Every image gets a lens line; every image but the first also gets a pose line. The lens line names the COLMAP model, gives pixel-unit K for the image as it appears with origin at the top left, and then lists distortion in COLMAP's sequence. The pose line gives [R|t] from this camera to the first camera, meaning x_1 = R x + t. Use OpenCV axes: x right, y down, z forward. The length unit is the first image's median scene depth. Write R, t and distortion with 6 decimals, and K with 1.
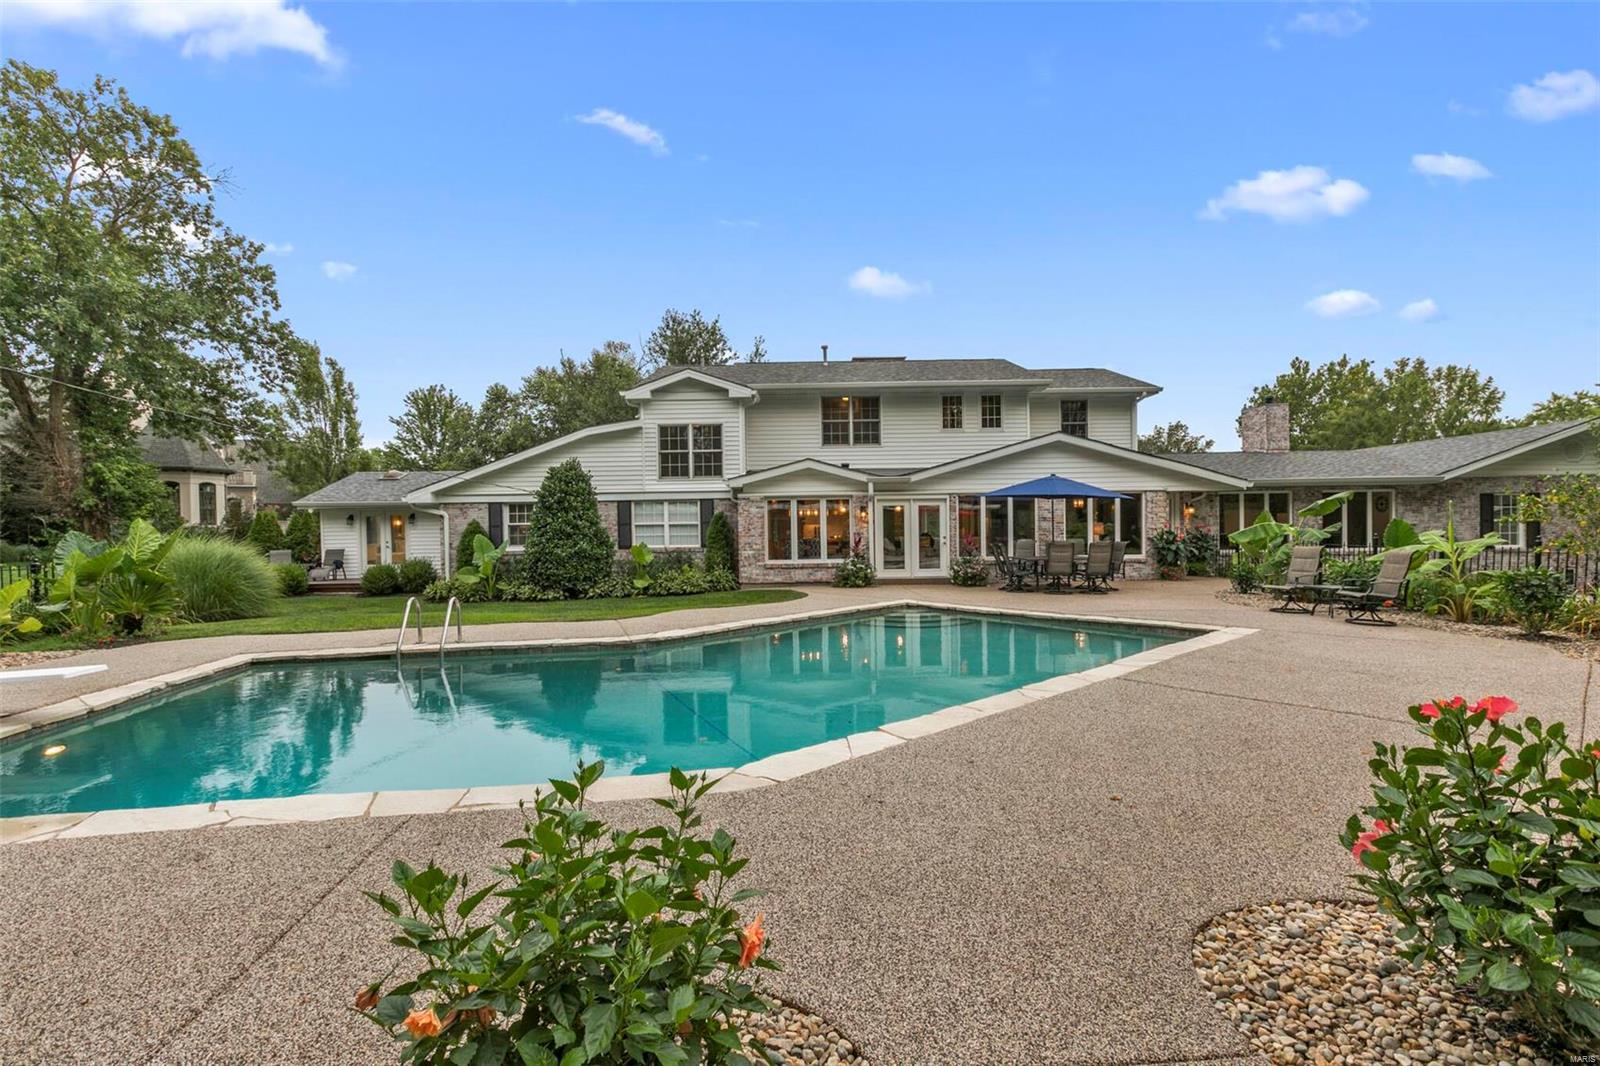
lens RADIAL K [[727.1, 0, 775.9], [0, 727.1, 537.9], [0, 0, 1]] dist [-0.002987, 0.000919]
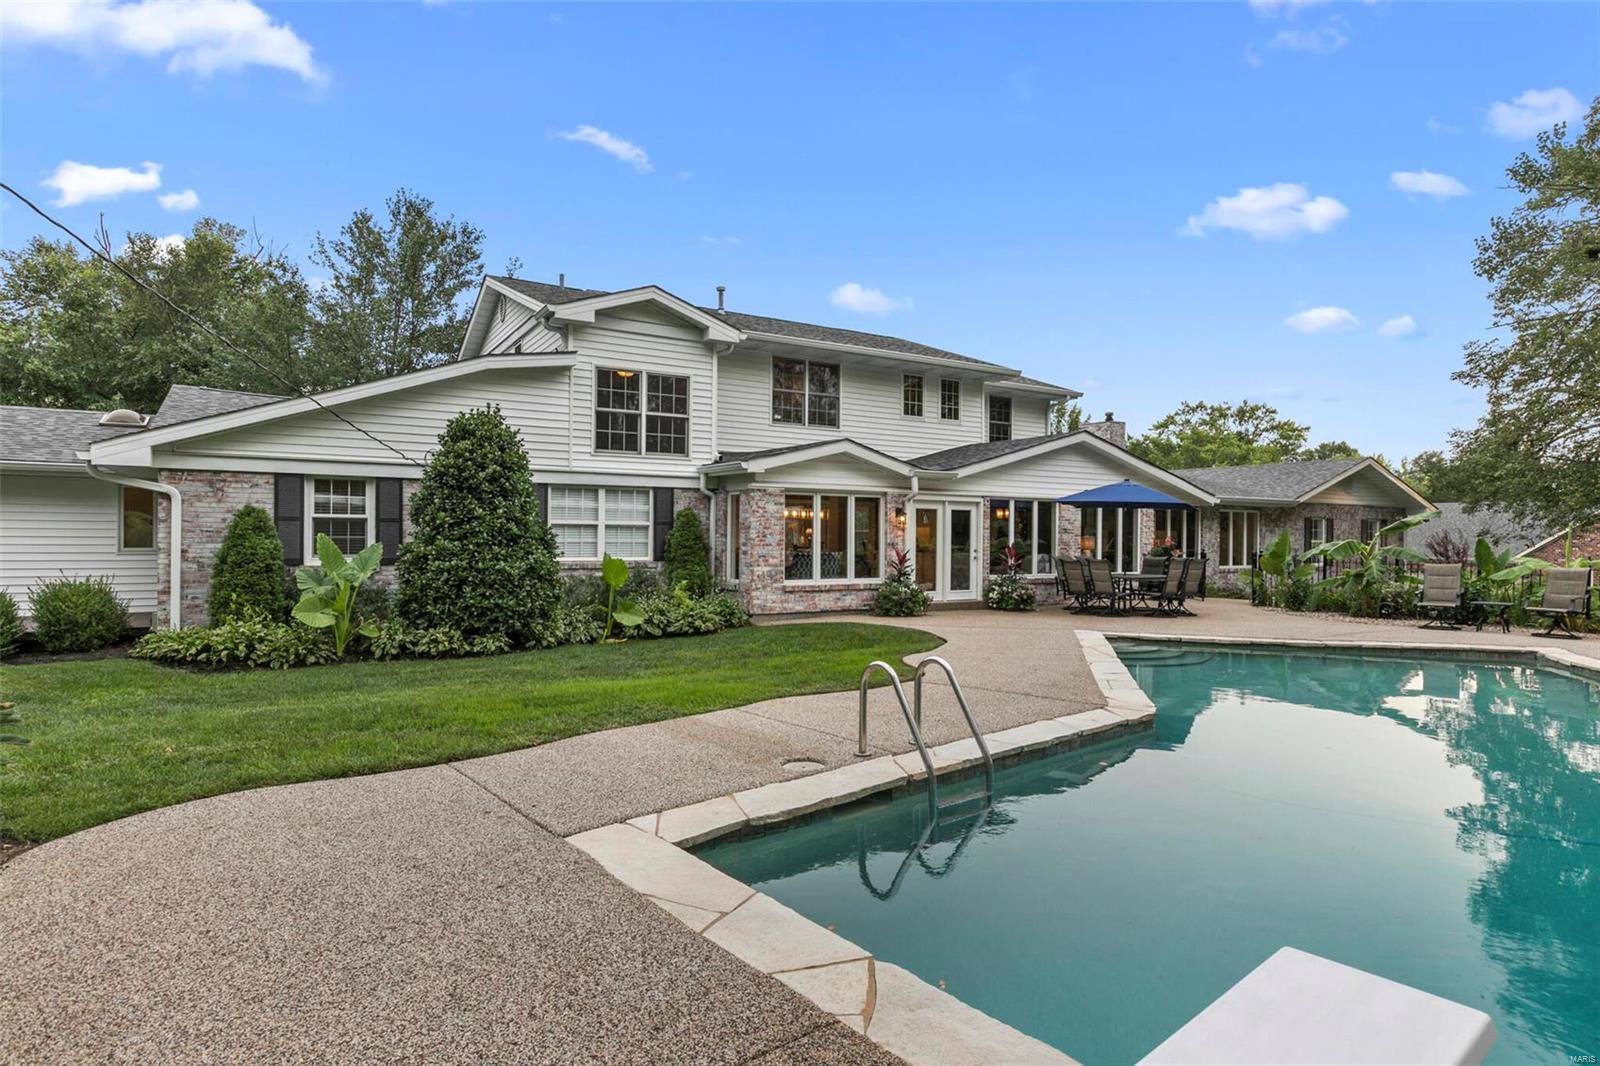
lens RADIAL K [[884.4, 0, 809.4], [0, 884.4, 534.5], [0, 0, 1]] dist [0.009562, -0.005122]
pose [[0.851788, 0.022510, 0.523403, -0.401825], [-0.011597, 0.999642, -0.024119, 0.006516], [-0.523758, 0.014474, 0.851744, 0.250286]]
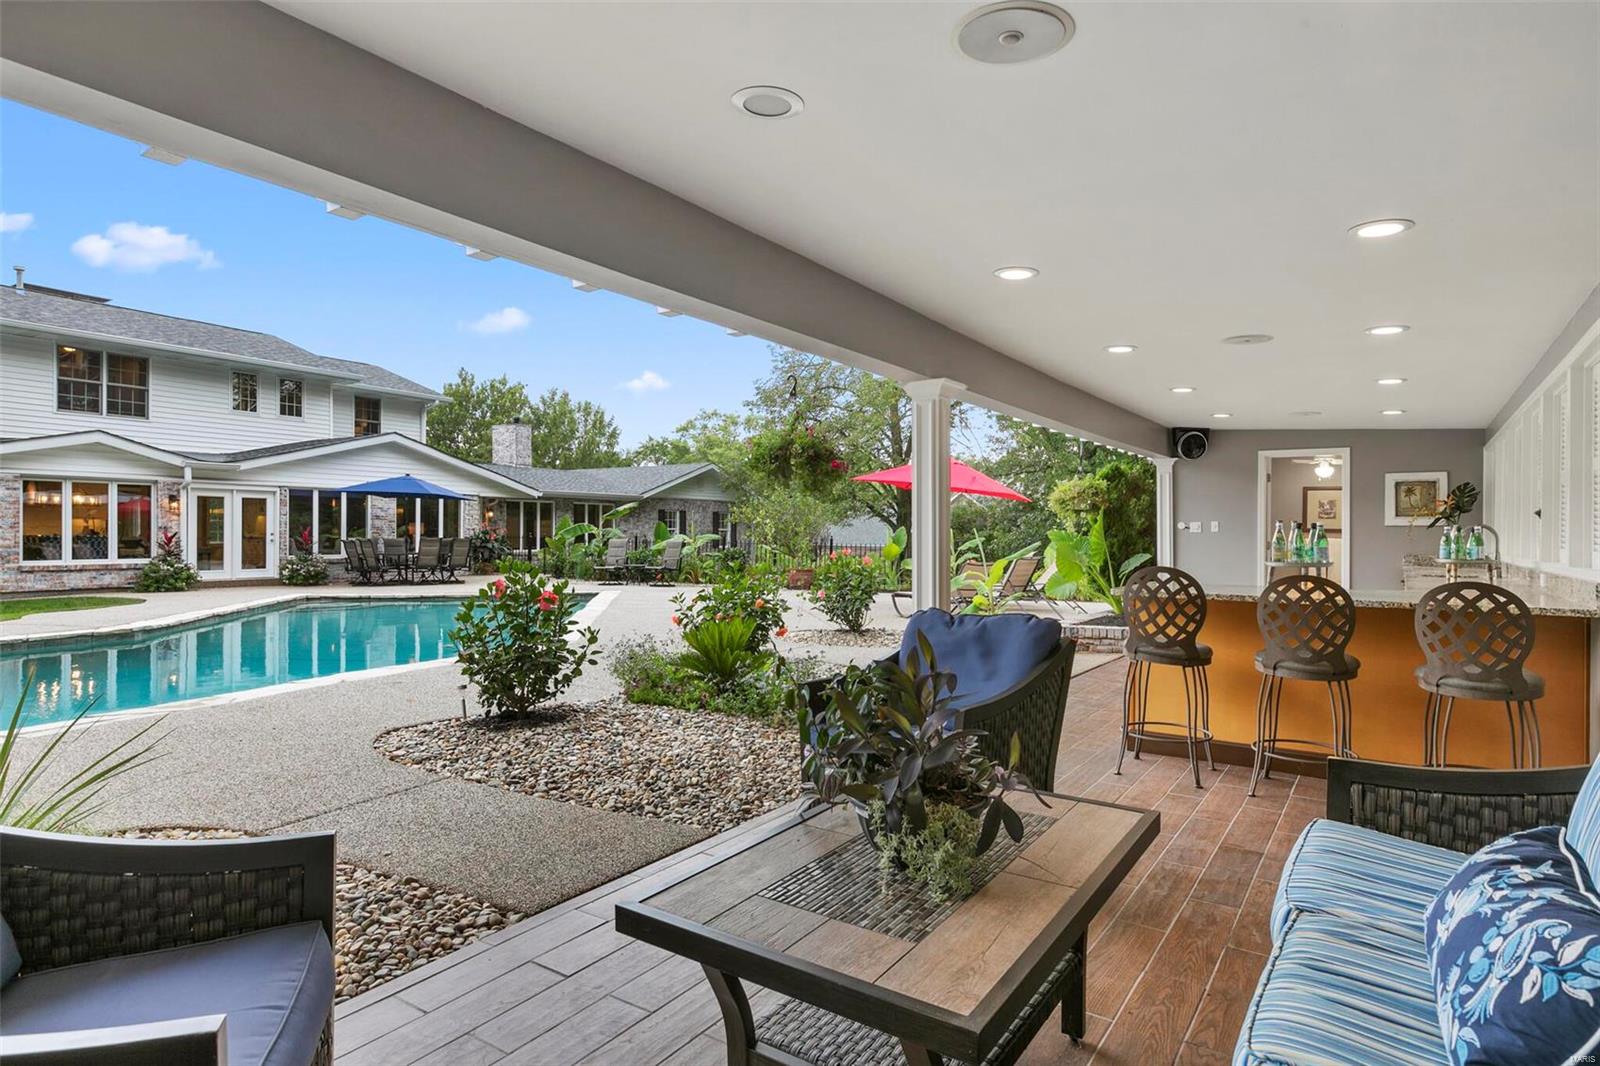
lens RADIAL K [[884.4, 0, 809.8], [0, 884.4, 534.1], [0, 0, 1]] dist [0.009562, -0.005122]
pose [[0.523447, 0.016025, 0.851907, -0.333759], [0.005102, 0.999746, -0.021941, 0.025141], [-0.852043, 0.015831, 0.523233, -0.137879]]
